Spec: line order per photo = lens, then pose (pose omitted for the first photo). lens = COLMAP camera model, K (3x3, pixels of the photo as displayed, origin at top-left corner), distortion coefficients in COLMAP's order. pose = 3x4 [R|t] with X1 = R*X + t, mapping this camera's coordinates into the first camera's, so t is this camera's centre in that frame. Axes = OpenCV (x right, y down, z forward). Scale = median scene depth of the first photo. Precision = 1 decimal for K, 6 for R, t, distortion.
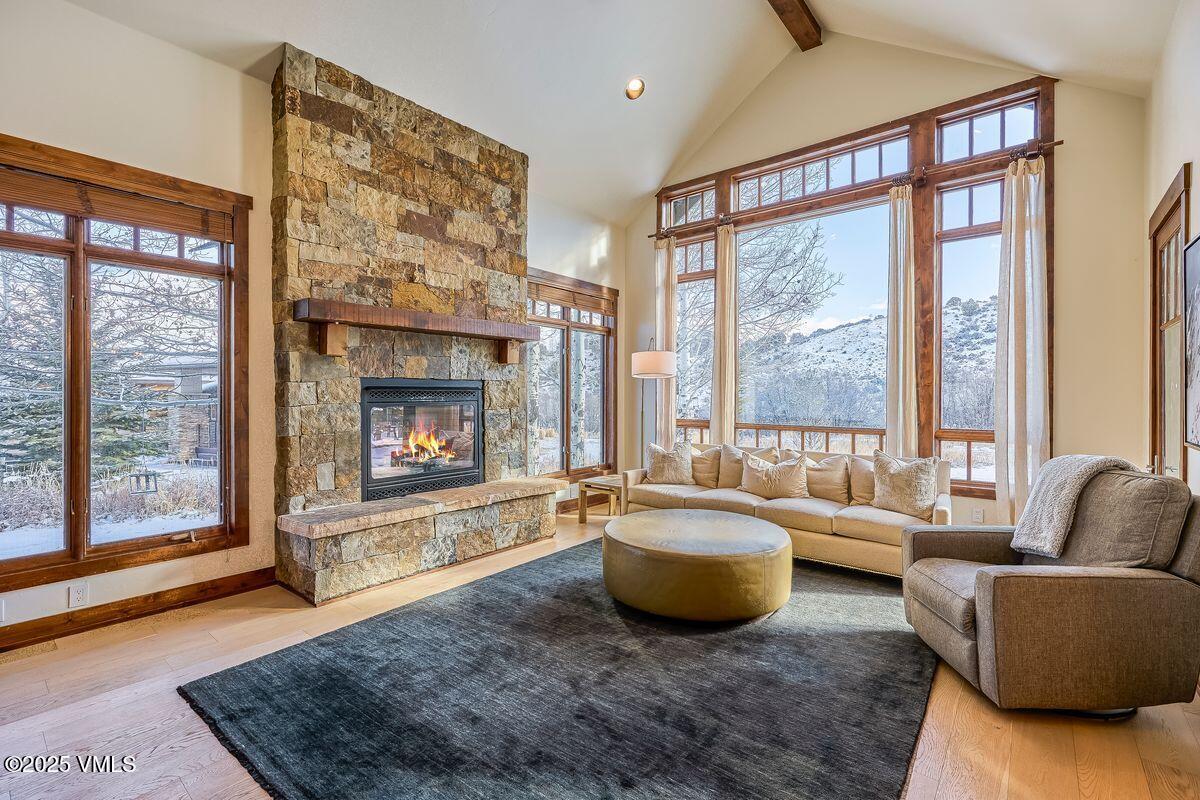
lens RADIAL K [[511.7, 0, 598.9], [0, 511.7, 396.4], [0, 0, 1]] dist [-0.005822, 0.001727]
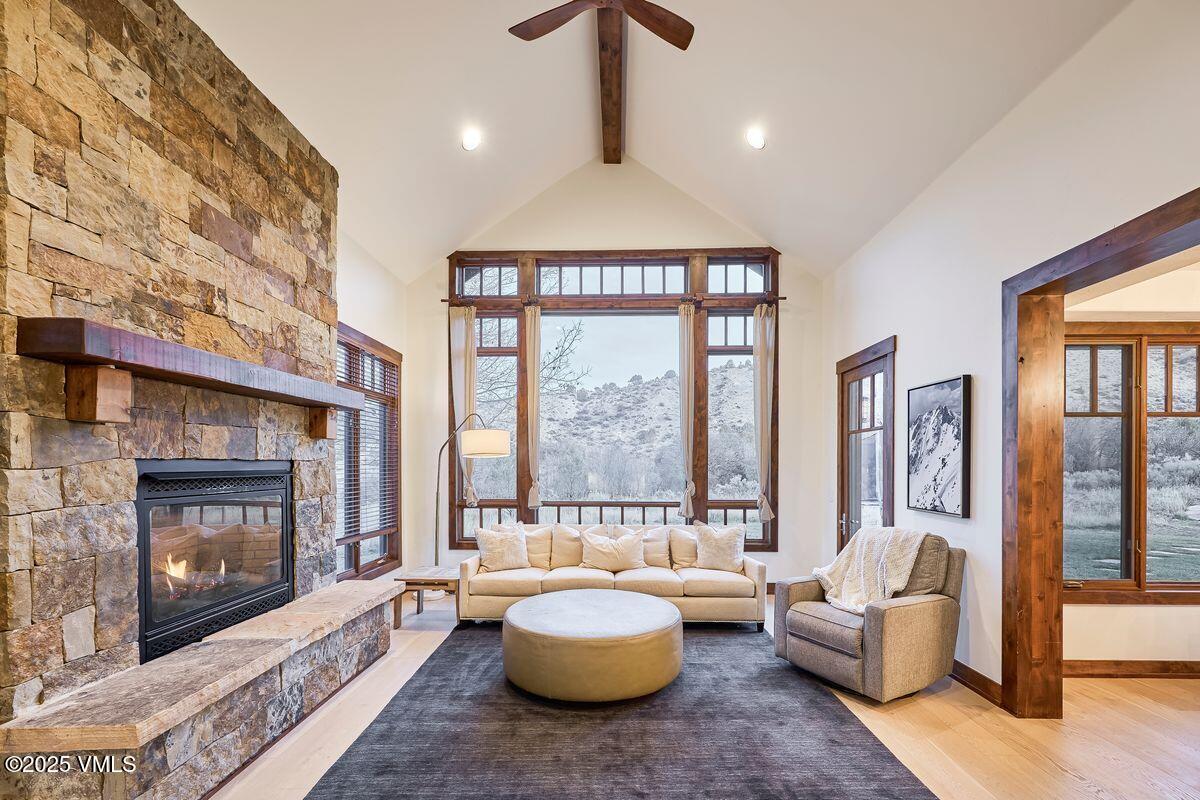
lens RADIAL K [[511.7, 0, 575.4], [0, 511.7, 466.6], [0, 0, 1]] dist [-0.005822, 0.001727]
pose [[0.793546, -0.002712, 0.608504, -0.370803], [0.001065, 0.999995, 0.003069, -0.025843], [-0.608509, -0.001787, 0.793545, 0.180733]]
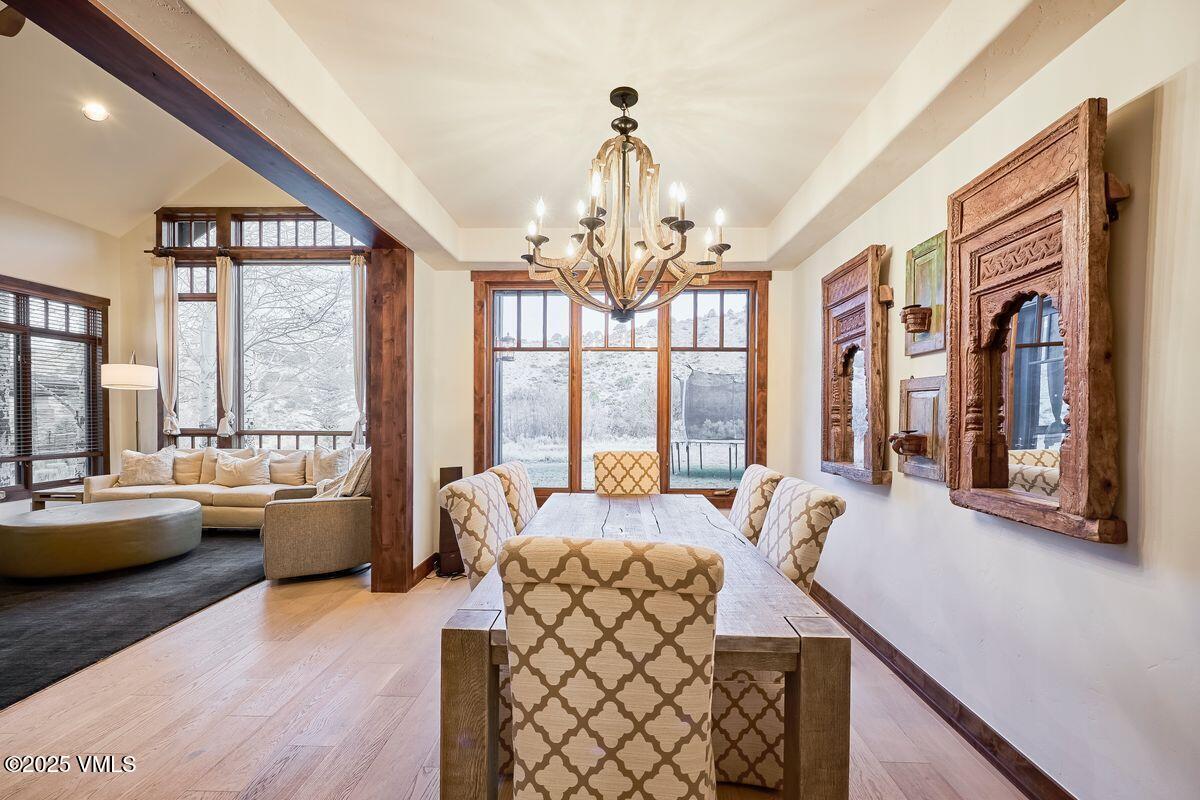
lens RADIAL K [[511.7, 0, 596.9], [0, 511.7, 416.8], [0, 0, 1]] dist [-0.005822, 0.001727]
pose [[0.795113, -0.001869, 0.606459, 0.267379], [-0.002649, 0.999975, 0.006555, 0.014696], [-0.606456, -0.006819, 0.795088, -0.501231]]
